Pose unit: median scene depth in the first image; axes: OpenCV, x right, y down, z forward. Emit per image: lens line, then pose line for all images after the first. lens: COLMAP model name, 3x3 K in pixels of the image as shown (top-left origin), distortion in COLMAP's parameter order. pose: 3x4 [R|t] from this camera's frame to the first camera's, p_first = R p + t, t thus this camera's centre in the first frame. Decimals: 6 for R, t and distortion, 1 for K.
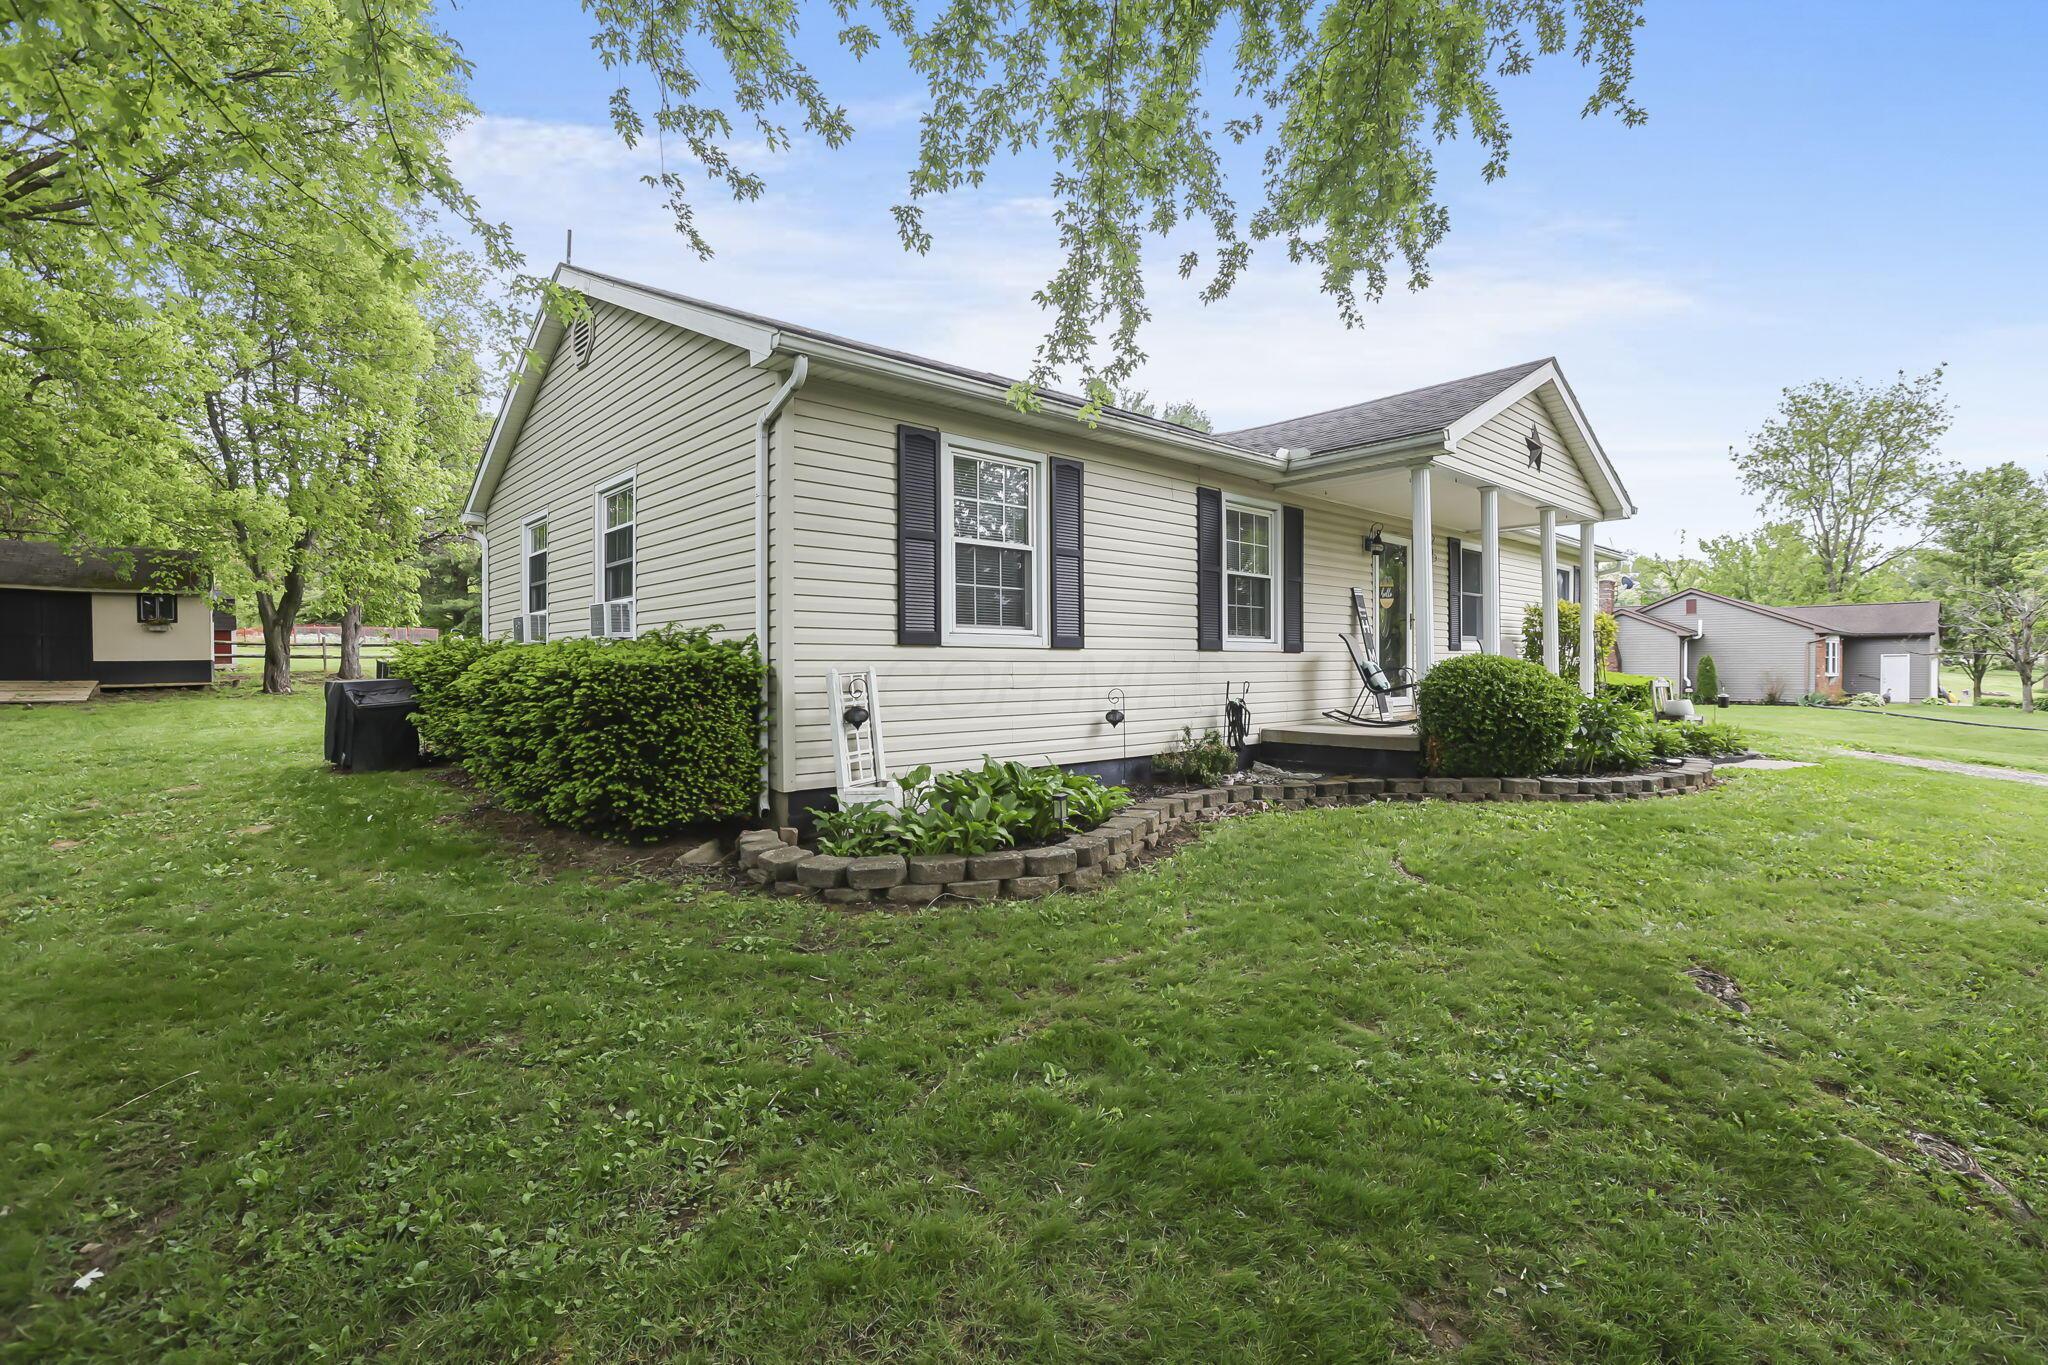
lens RADIAL K [[937.2, 0, 1024.0], [0, 937.2, 682.5], [0, 0, 1]] dist [-0.068026, 0.030898]
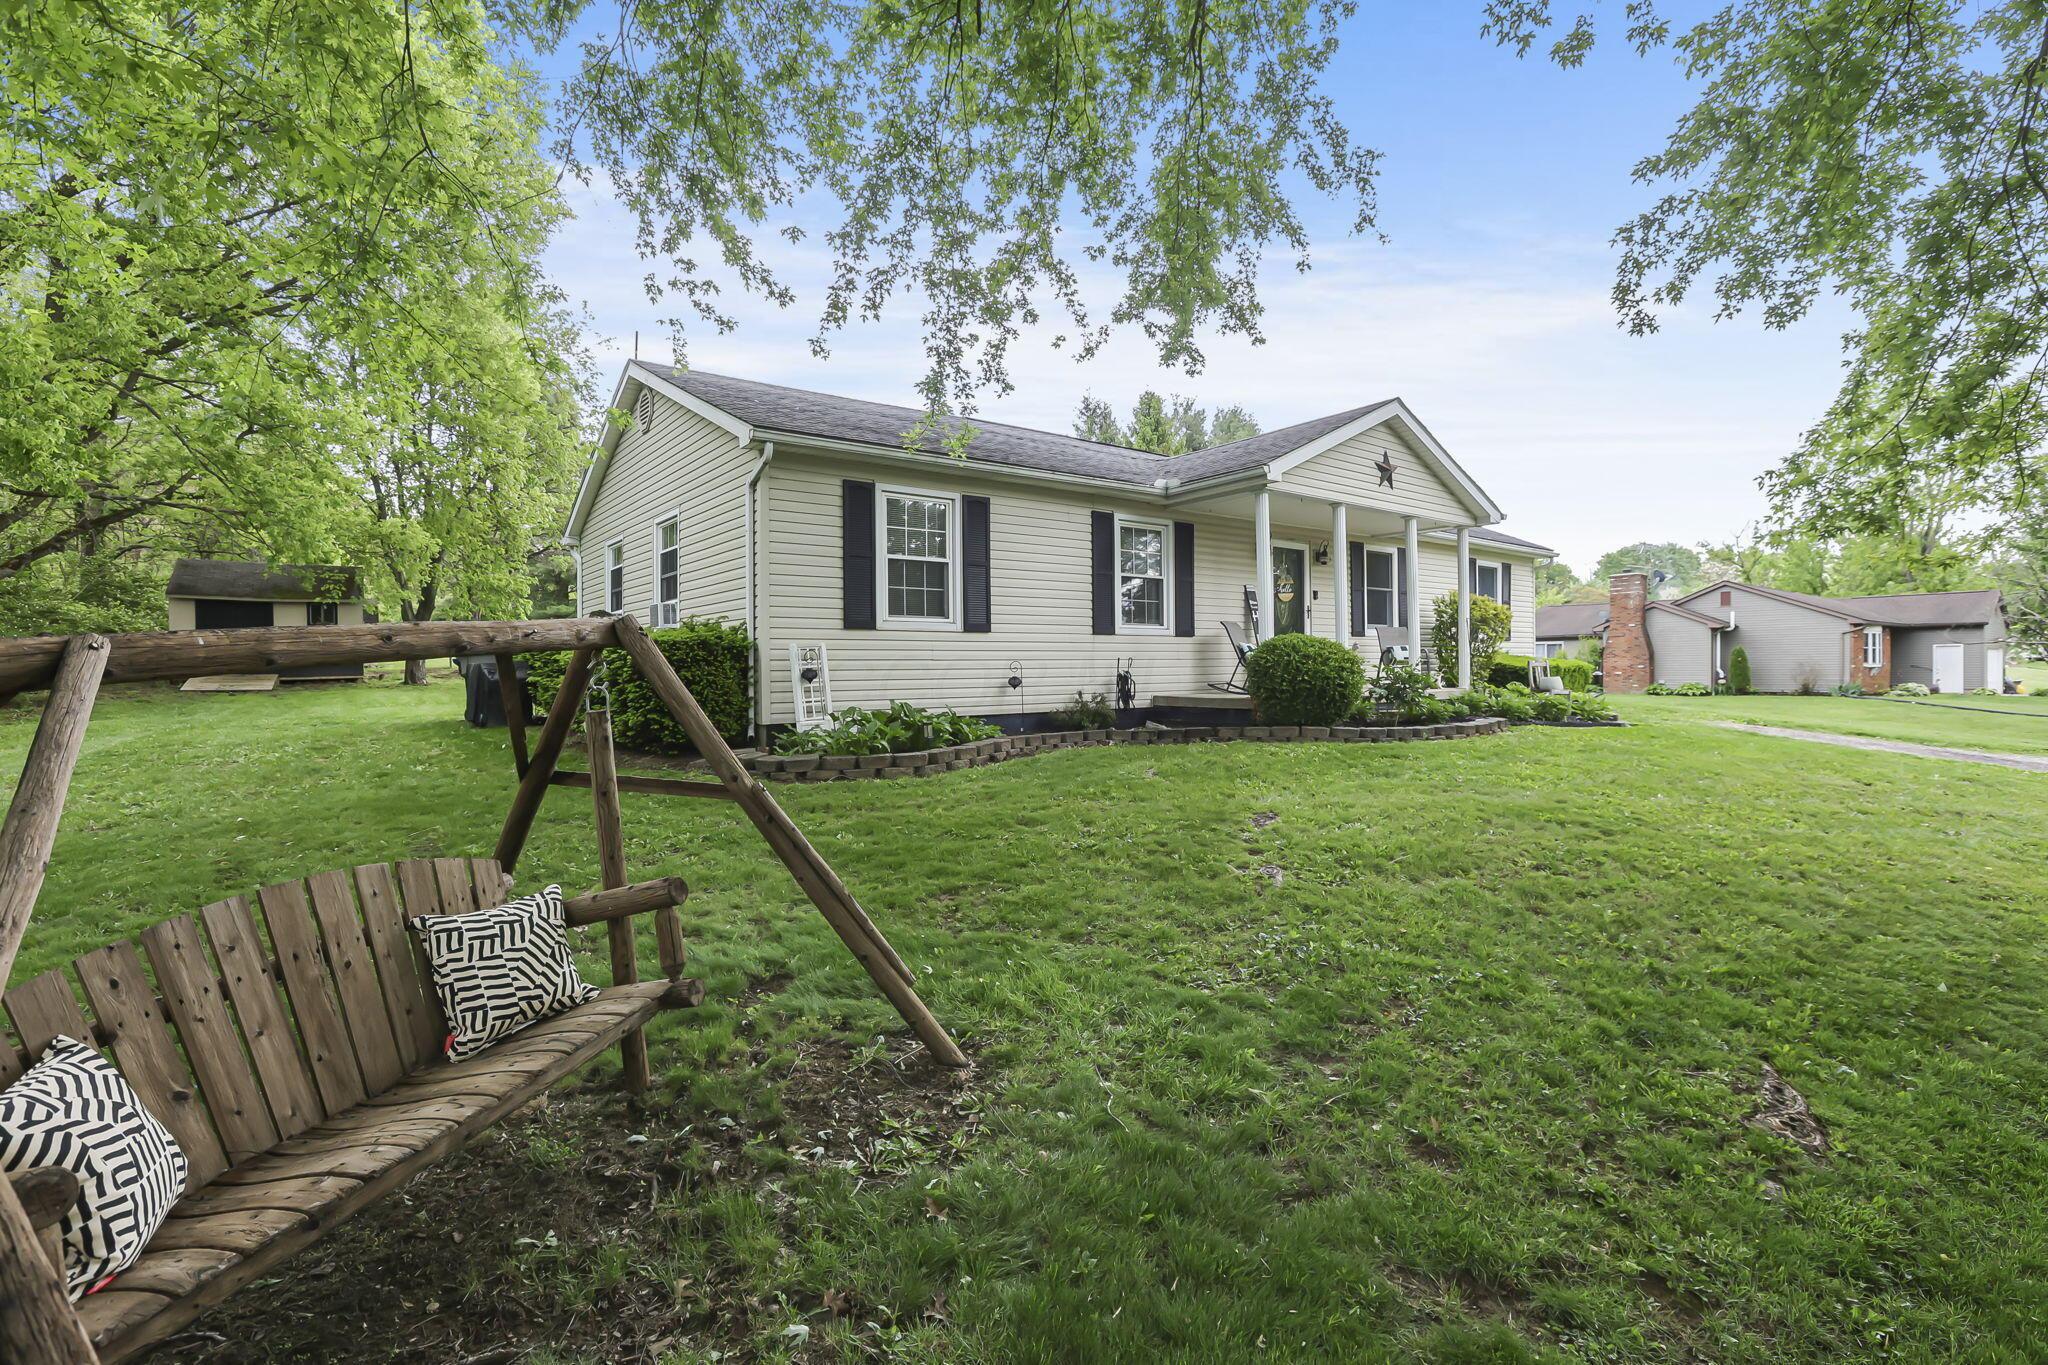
lens RADIAL K [[937.2, 0, 1024.0], [0, 937.2, 682.5], [0, 0, 1]] dist [-0.068026, 0.030898]
pose [[0.996075, -0.003983, -0.088421, 0.220459], [0.003881, 0.999992, -0.001328, 0.037623], [0.088425, 0.000980, 0.996082, -0.351249]]
